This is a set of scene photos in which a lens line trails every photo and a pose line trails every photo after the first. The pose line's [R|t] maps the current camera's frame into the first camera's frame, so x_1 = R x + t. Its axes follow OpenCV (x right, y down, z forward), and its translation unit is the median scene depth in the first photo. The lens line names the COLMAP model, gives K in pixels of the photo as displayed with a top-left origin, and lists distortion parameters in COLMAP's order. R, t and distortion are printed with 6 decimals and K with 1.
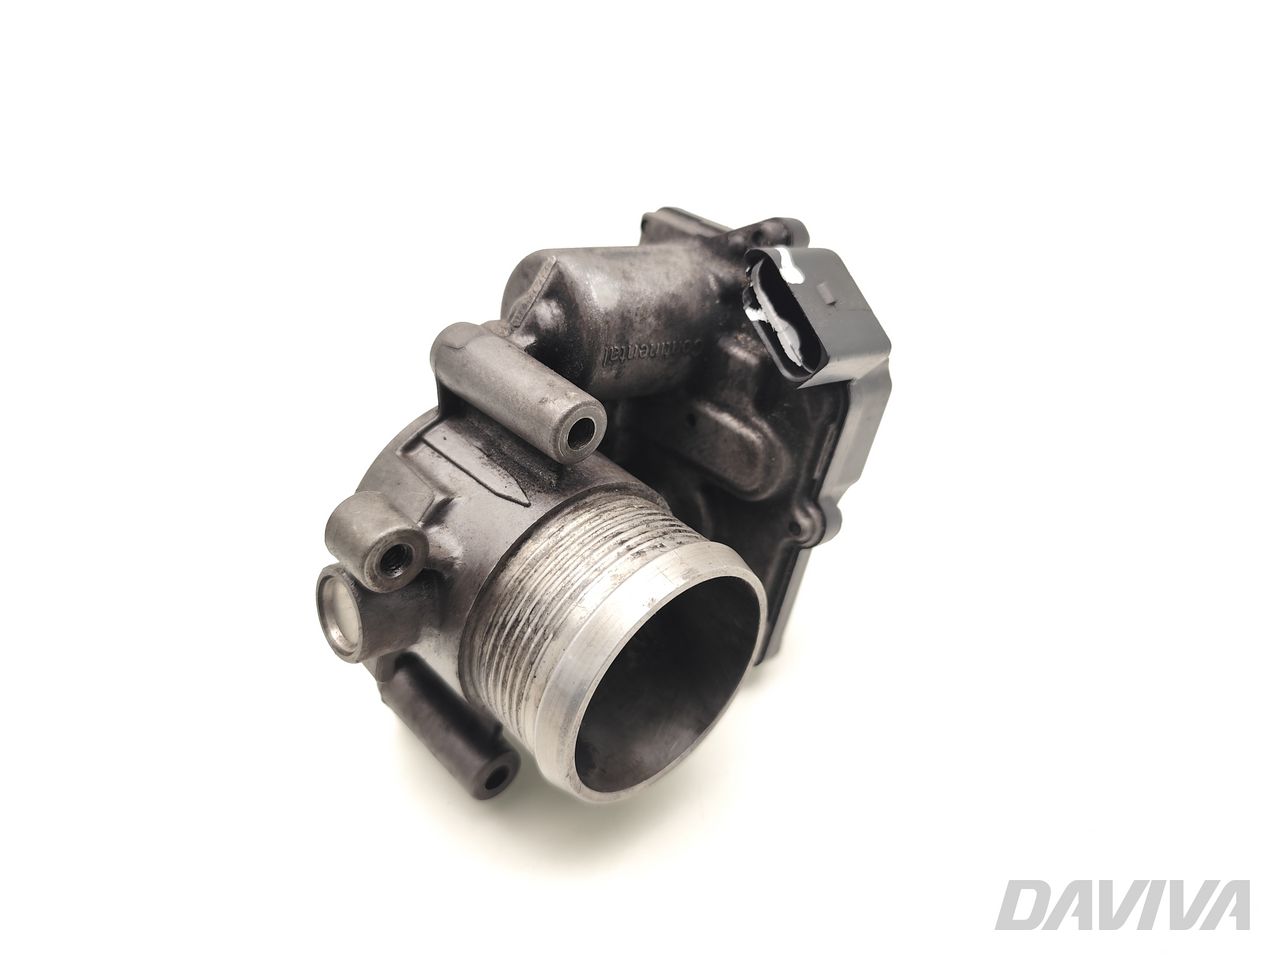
lens RADIAL K [[857.8, 0, 639.9], [0, 857.8, 479.1], [0, 0, 1]] dist [0.002924, 0.000059]
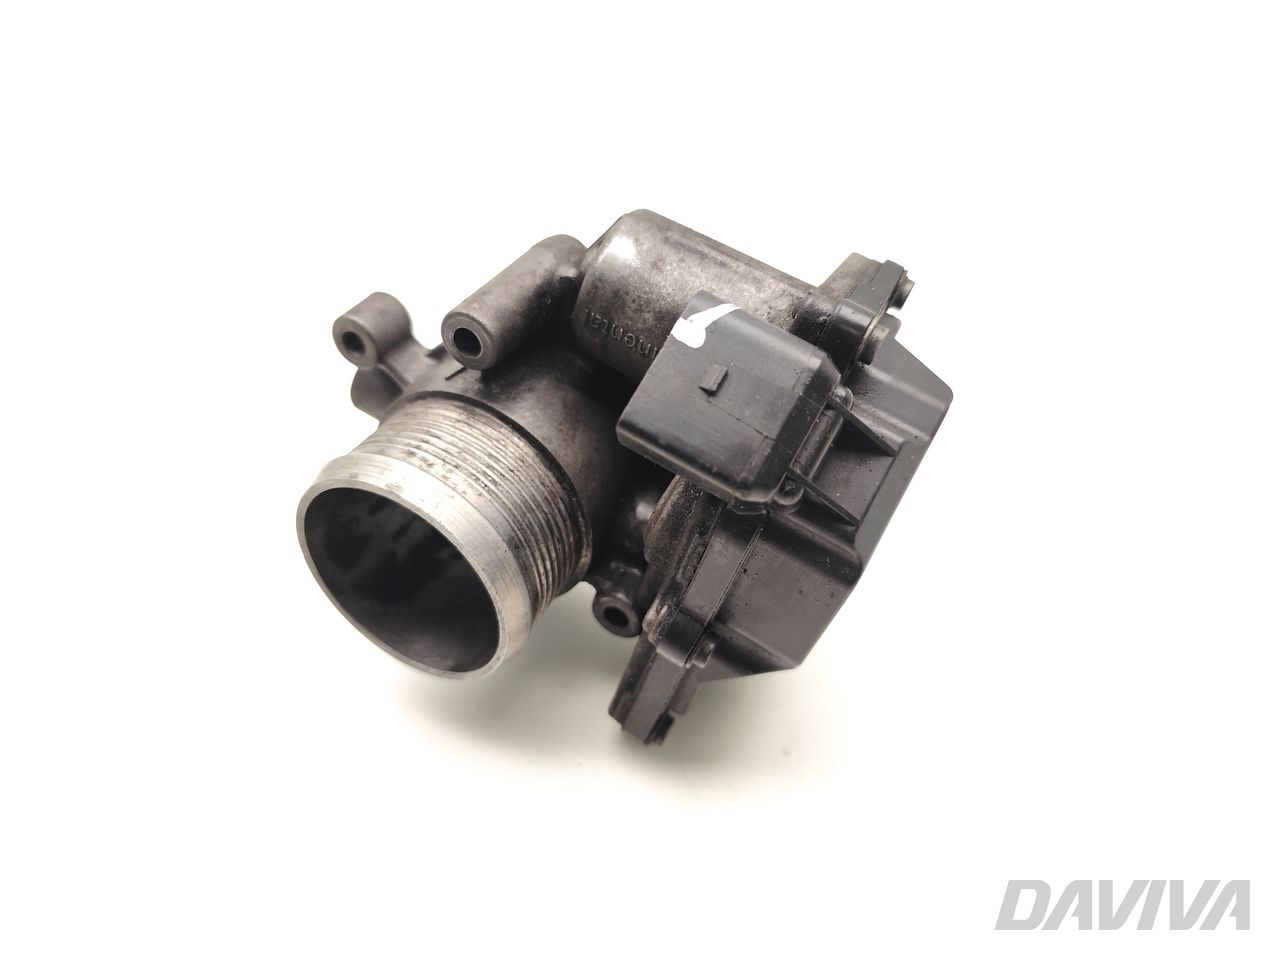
lens RADIAL K [[857.8, 0, 639.0], [0, 857.8, 480.2], [0, 0, 1]] dist [0.002924, 0.000059]
pose [[0.406414, 0.598858, -0.690070, 0.790546], [-0.578637, 0.753195, 0.312853, -0.351793], [0.707112, 0.272153, 0.652630, 0.451973]]
